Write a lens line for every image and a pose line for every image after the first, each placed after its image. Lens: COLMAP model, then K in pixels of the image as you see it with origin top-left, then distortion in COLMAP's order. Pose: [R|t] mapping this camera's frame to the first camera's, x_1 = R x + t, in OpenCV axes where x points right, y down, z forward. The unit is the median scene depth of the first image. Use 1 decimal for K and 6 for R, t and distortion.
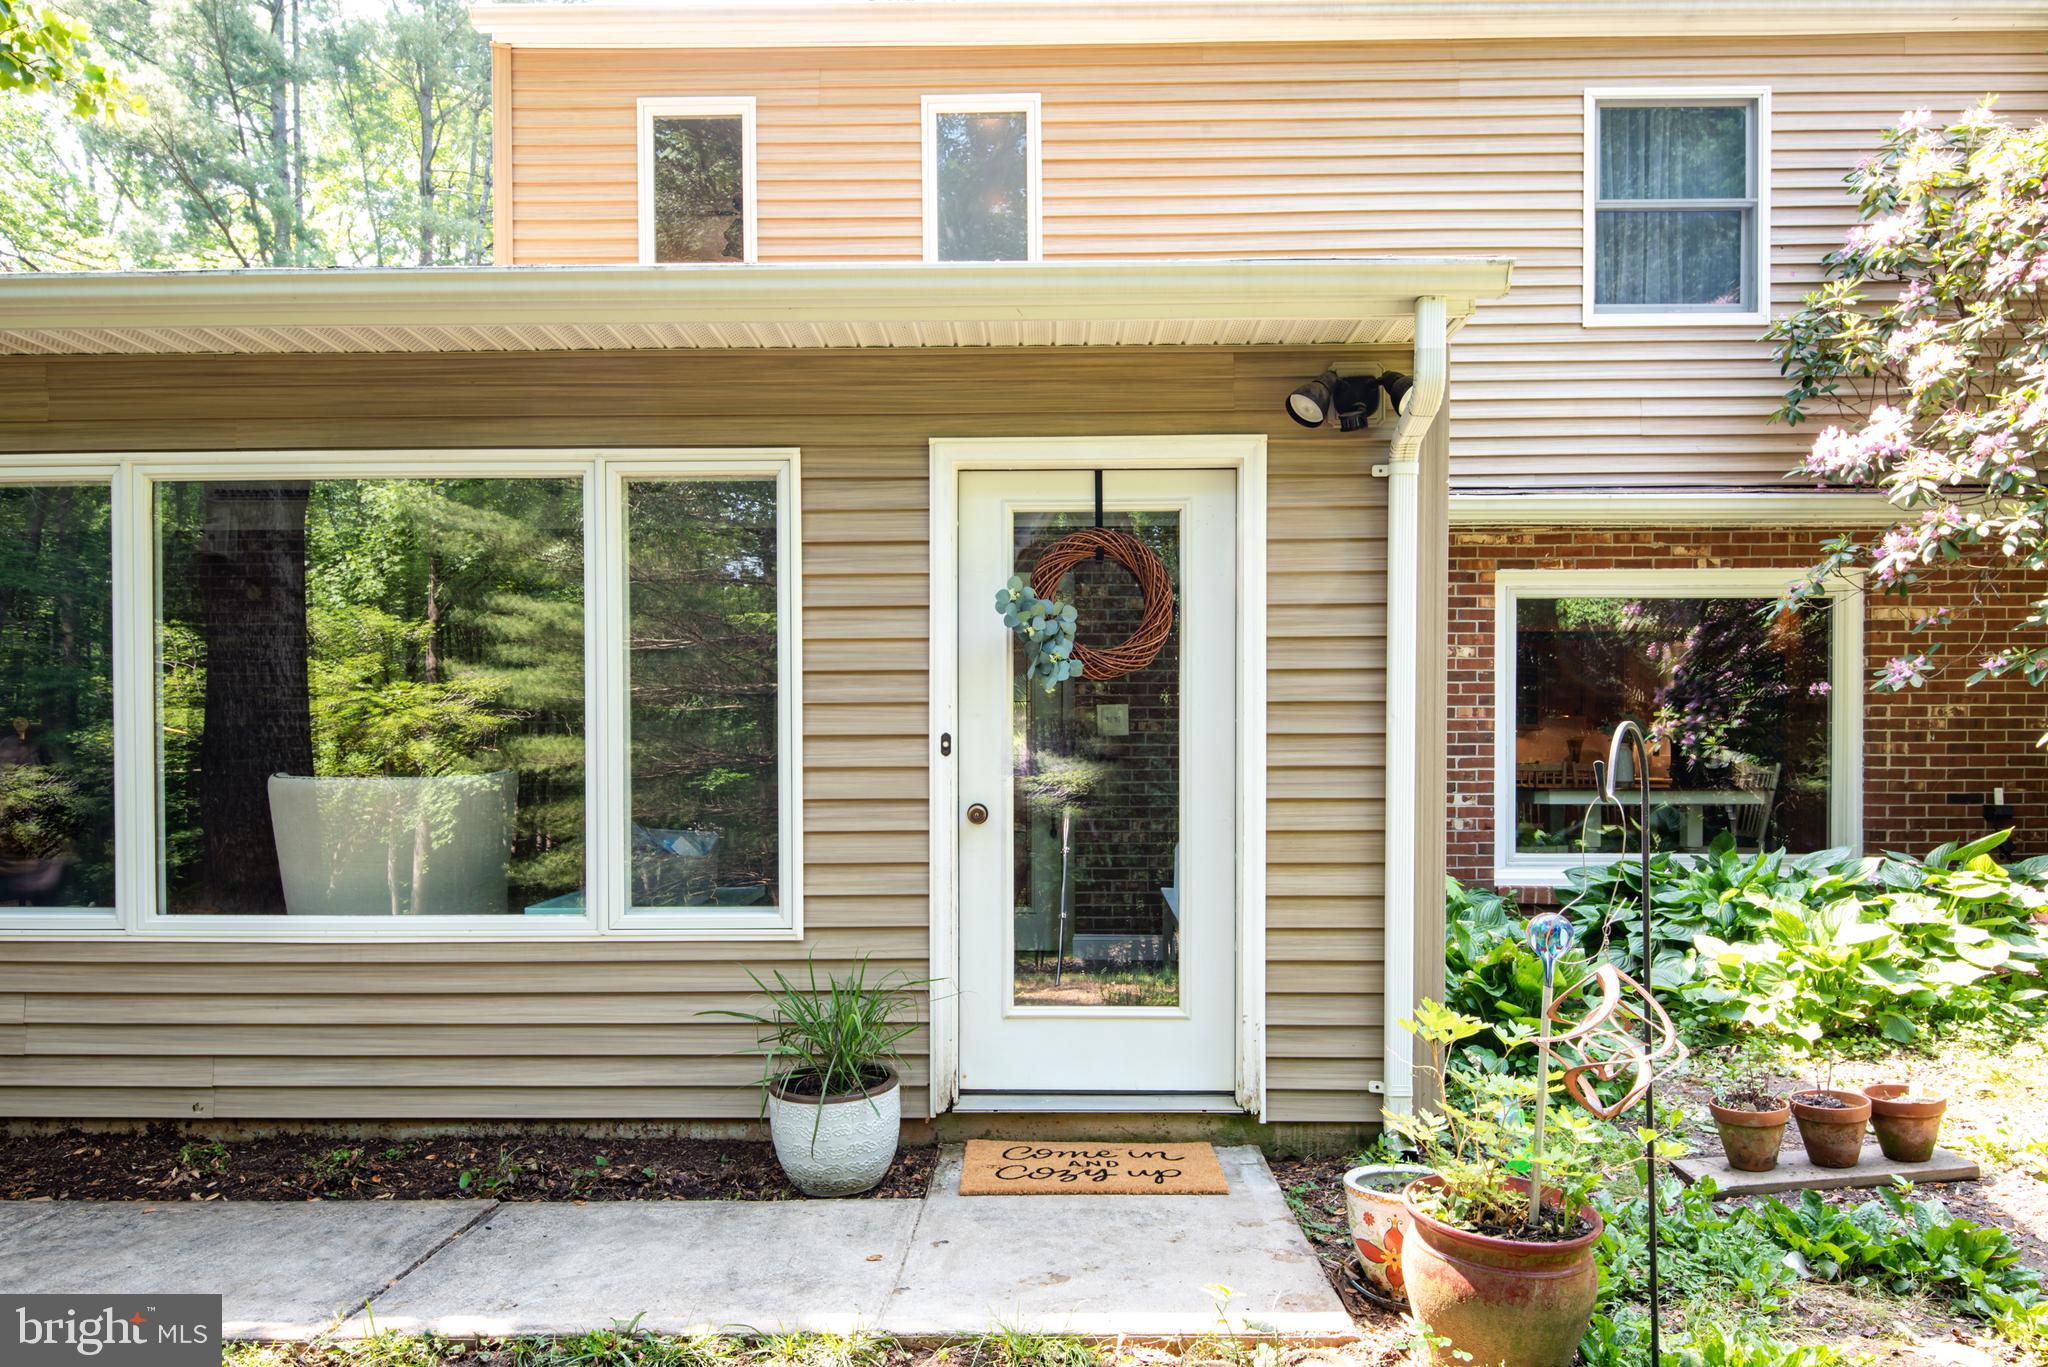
lens RADIAL K [[1395.5, 0, 1024.0], [0, 1395.5, 683.5], [0, 0, 1]] dist [-0.014648, -0.002450]
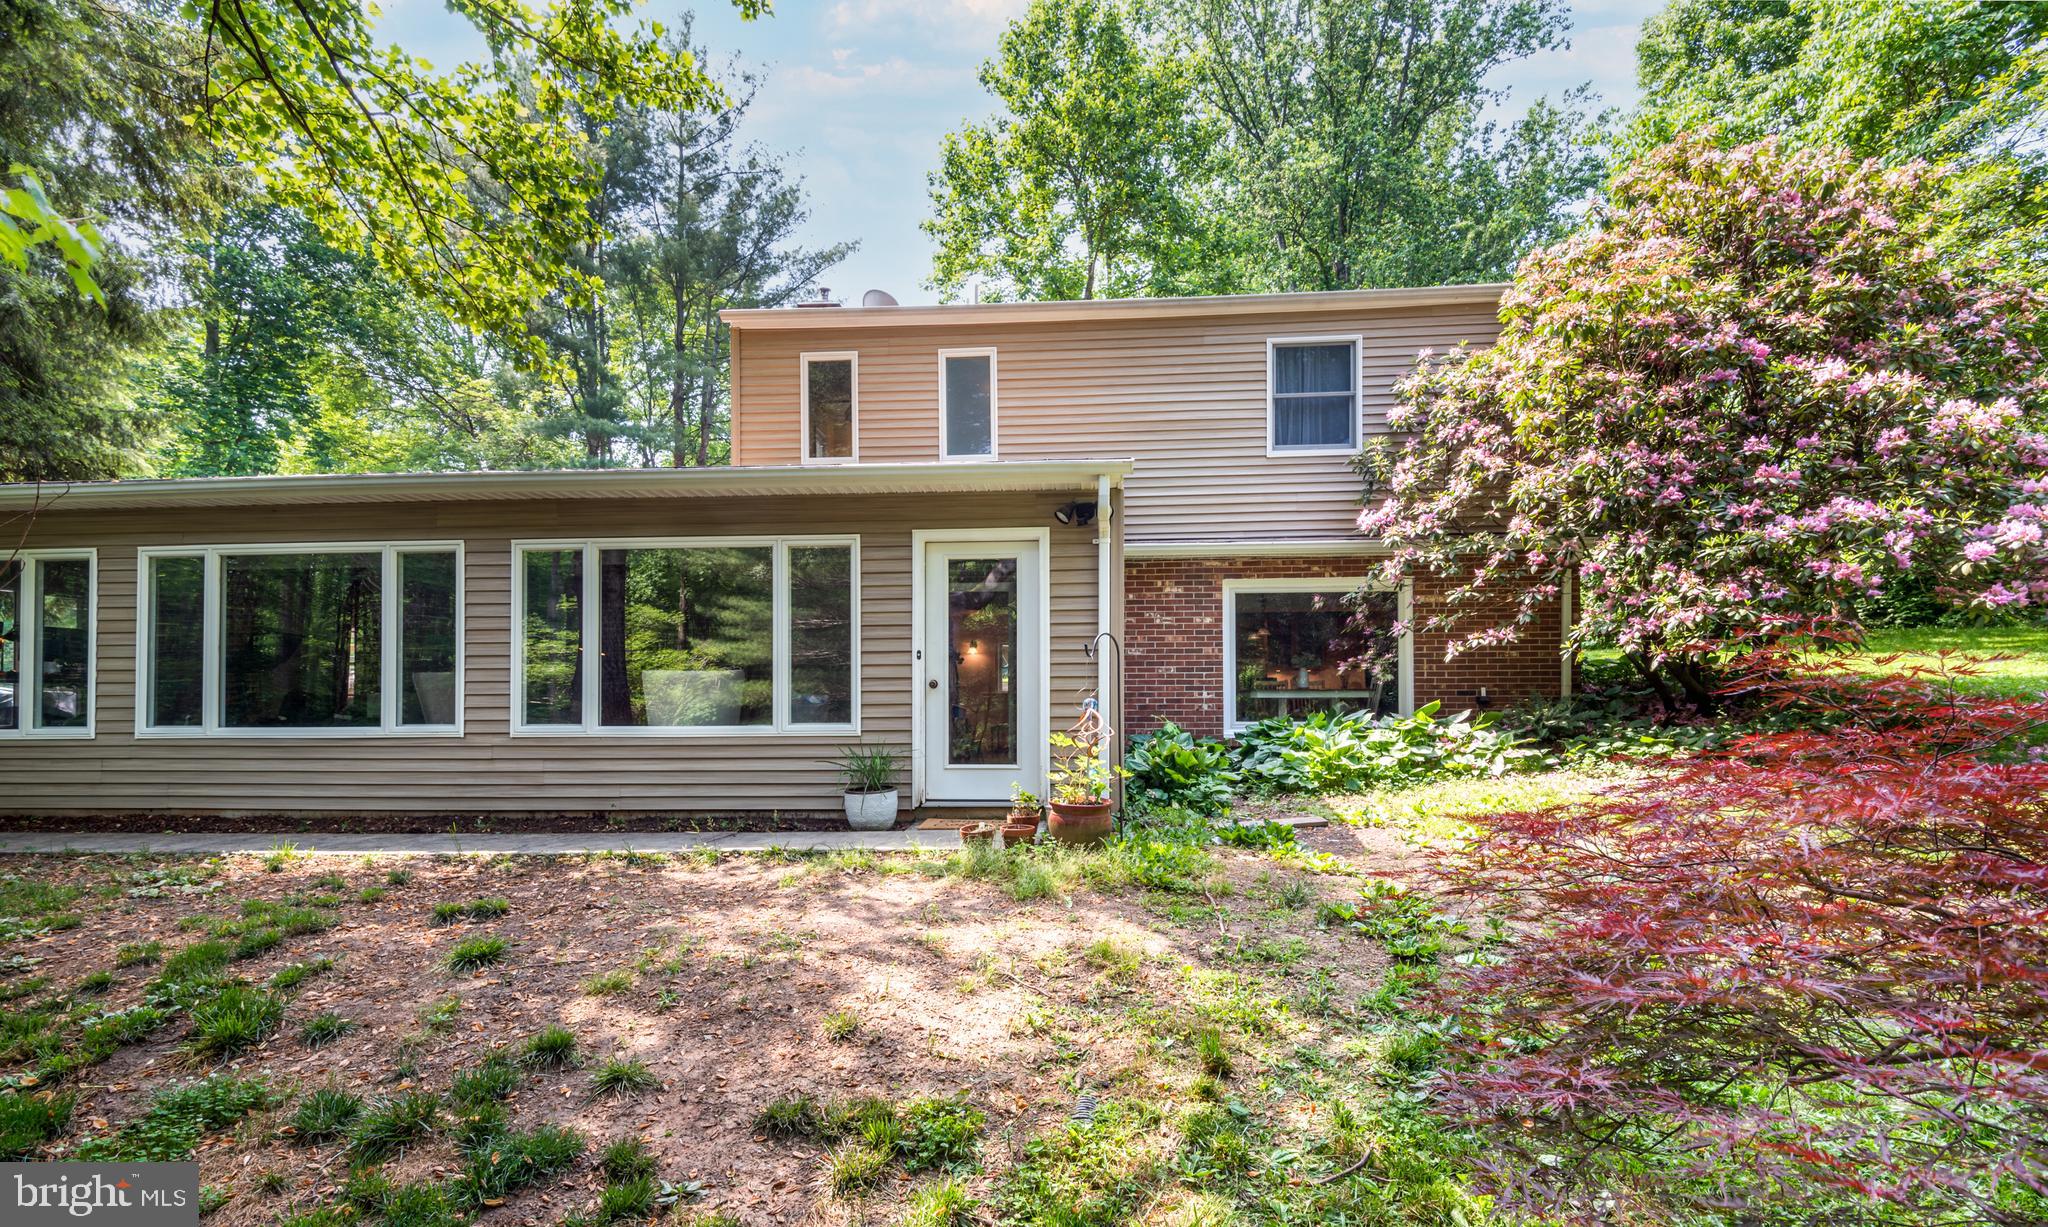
lens RADIAL K [[966.8, 0, 1024.0], [0, 966.8, 613.5], [0, 0, 1]] dist [0.000046, 0.000009]
pose [[0.998507, -0.007285, -0.054141, 0.160366], [0.004916, 0.999030, -0.043764, 0.033799], [0.054407, 0.043432, 0.997574, -0.495784]]
